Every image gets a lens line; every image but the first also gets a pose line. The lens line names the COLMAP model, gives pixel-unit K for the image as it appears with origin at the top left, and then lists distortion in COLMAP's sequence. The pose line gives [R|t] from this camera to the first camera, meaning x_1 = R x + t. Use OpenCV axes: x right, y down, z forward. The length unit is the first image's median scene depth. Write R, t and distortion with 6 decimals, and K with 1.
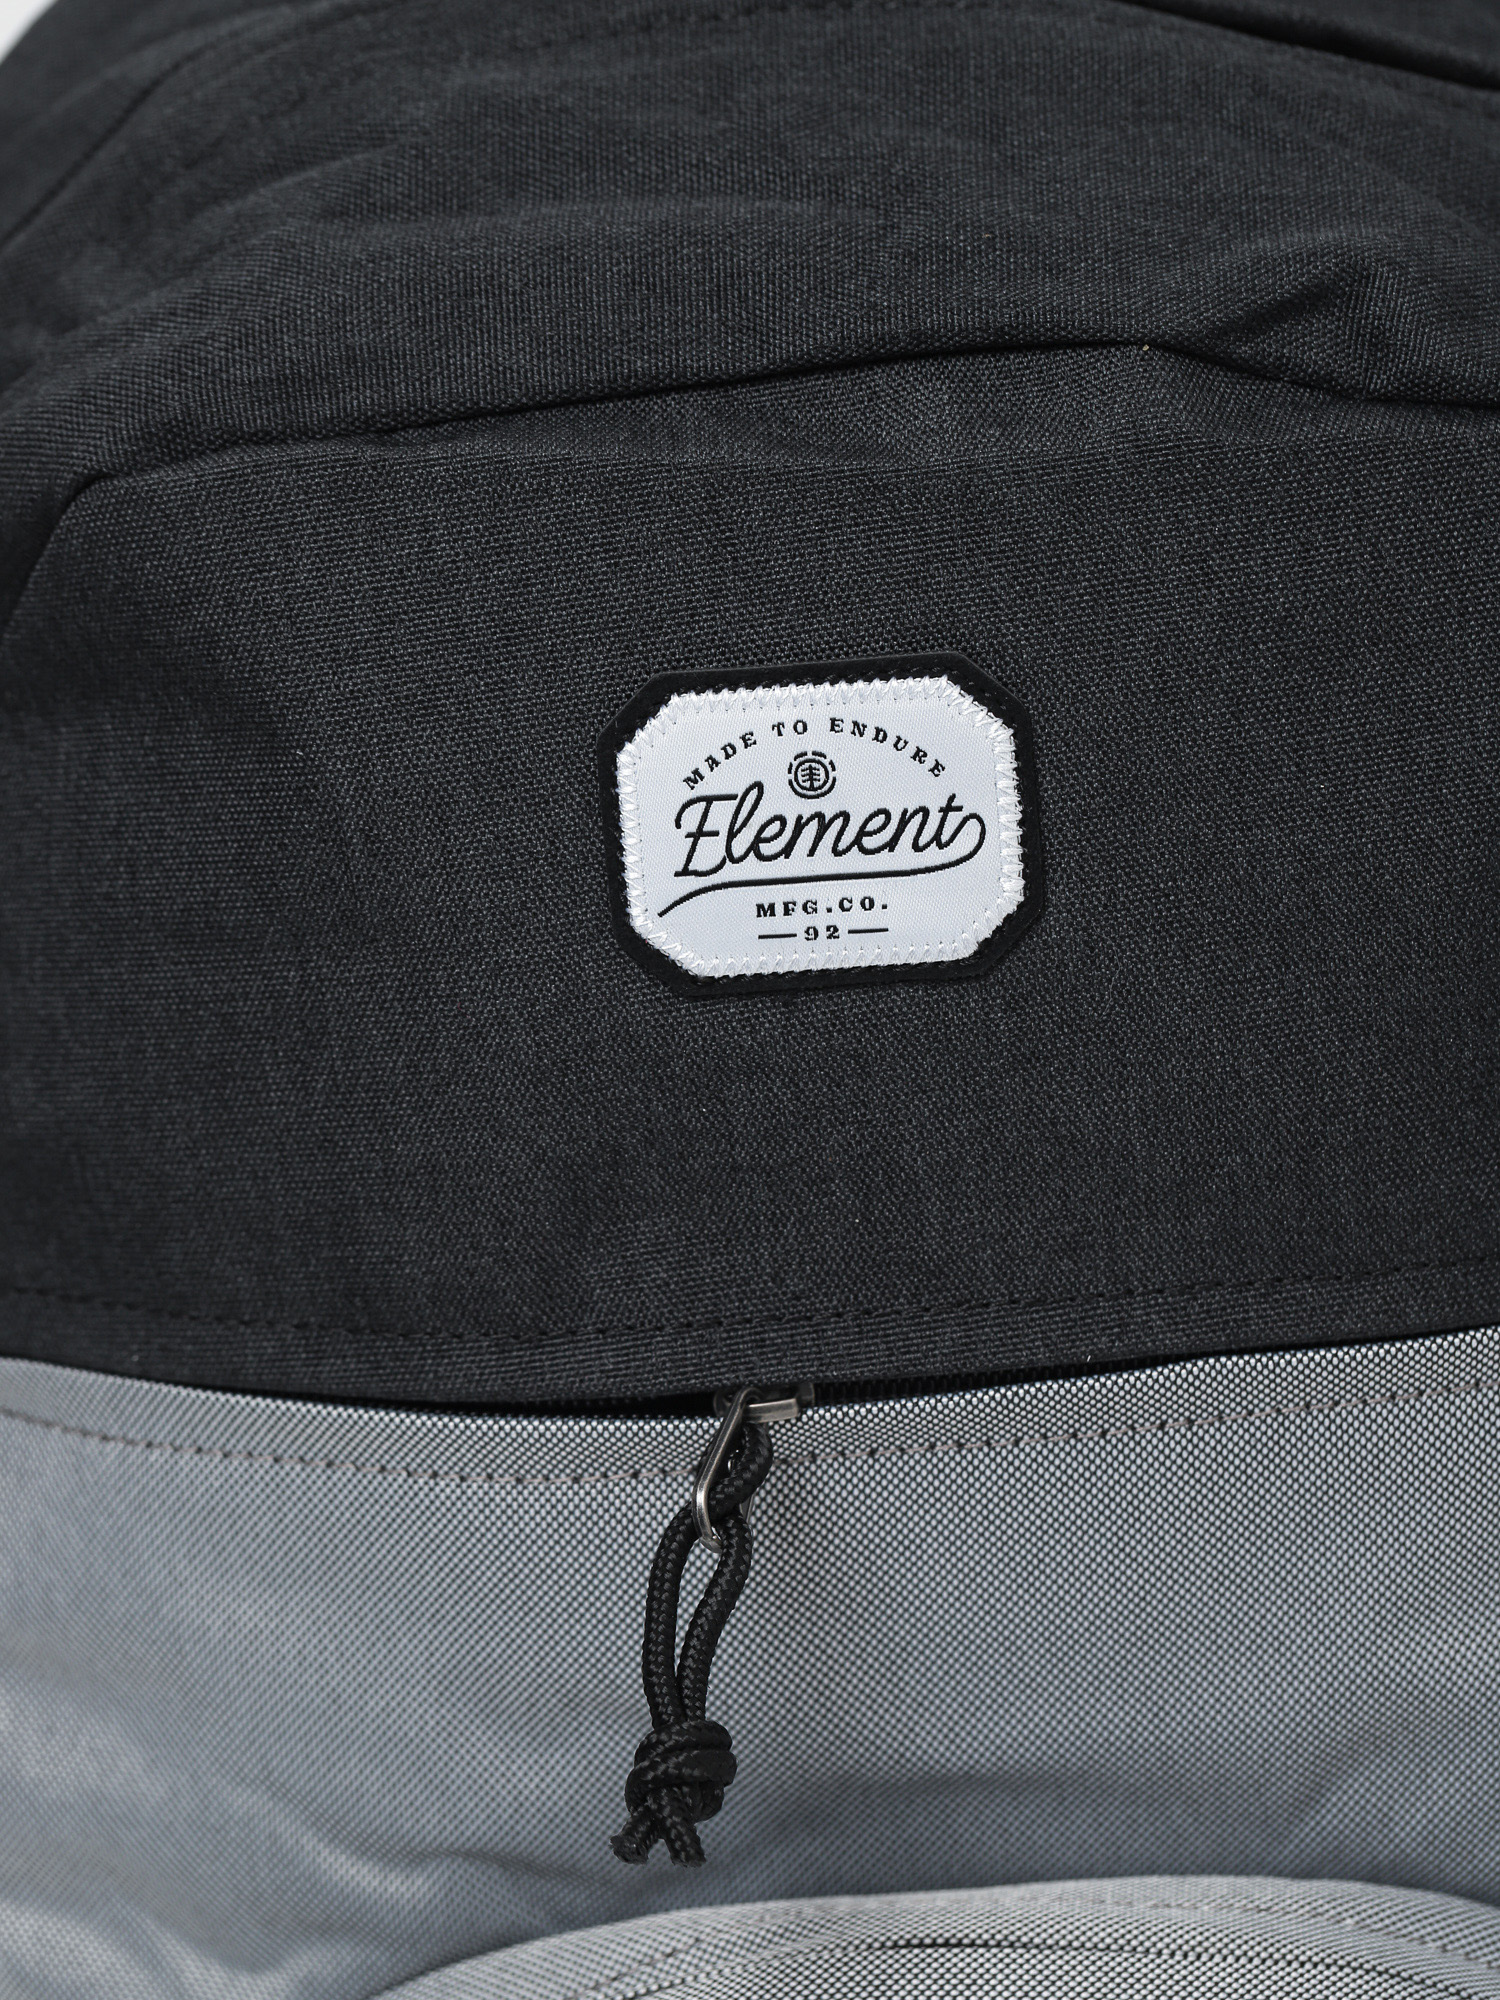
lens RADIAL K [[6361.0, 0, 750.0], [0, 6361.0, 1000.0], [0, 0, 1]] dist [-0.489518, 17.532801]
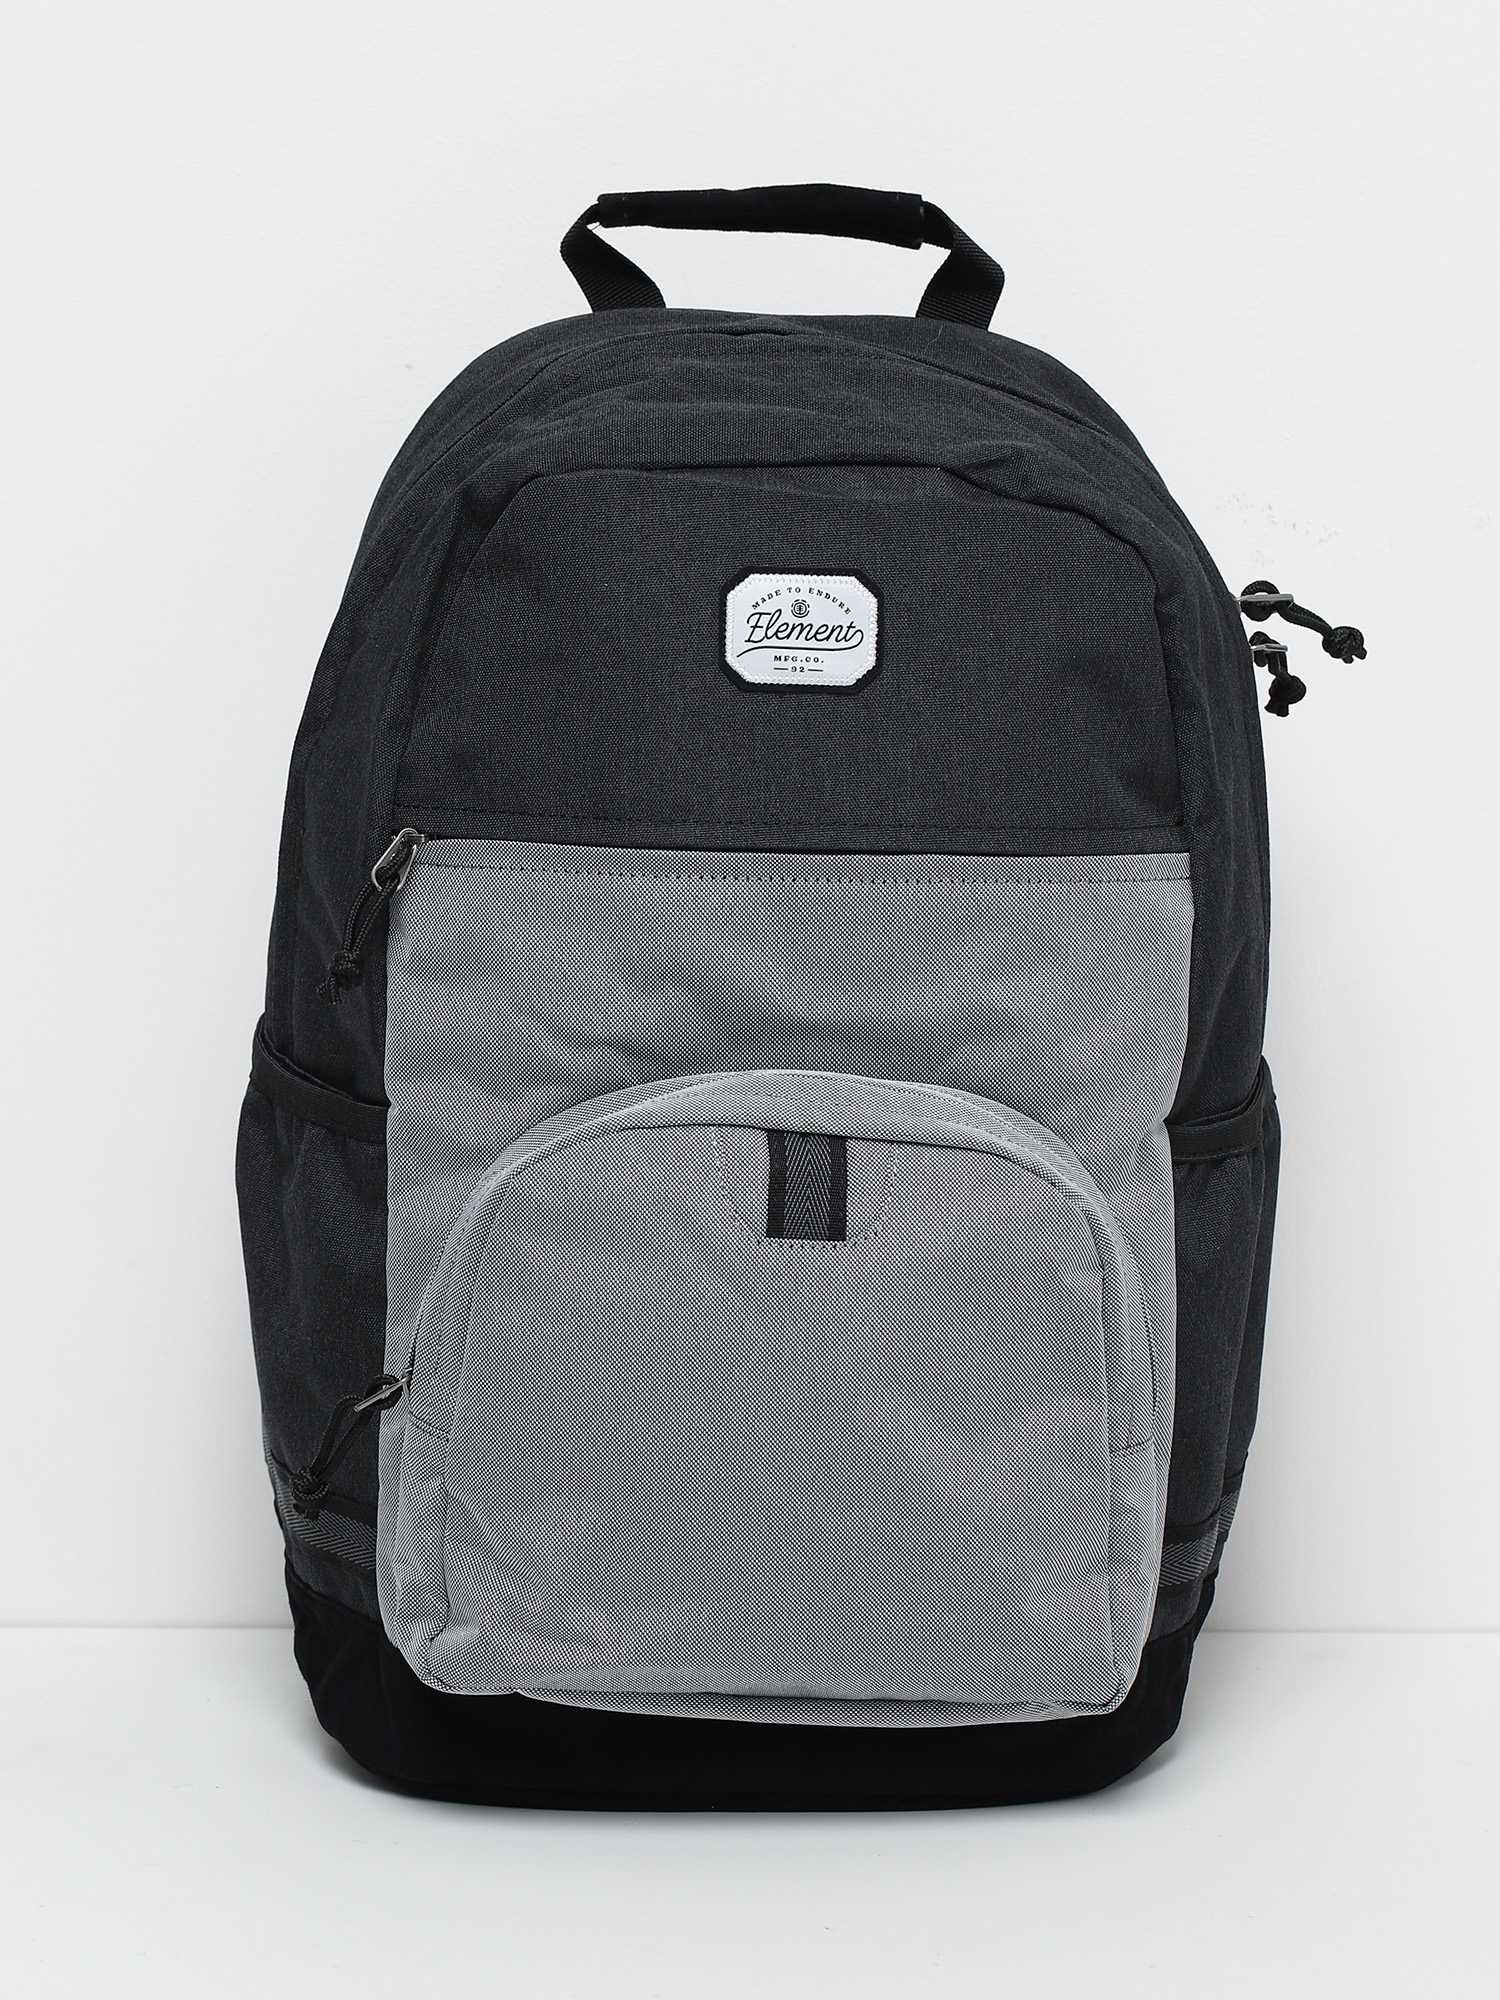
lens RADIAL K [[5625.1, 0, 750.0], [0, 5625.1, 1000.0], [0, 0, 1]] dist [0.093405, -0.003172]
pose [[0.992284, 0.103714, 0.067947, -0.152558], [-0.089737, 0.978883, -0.183674, 0.553405], [-0.085562, 0.176160, 0.980636, -1.260852]]
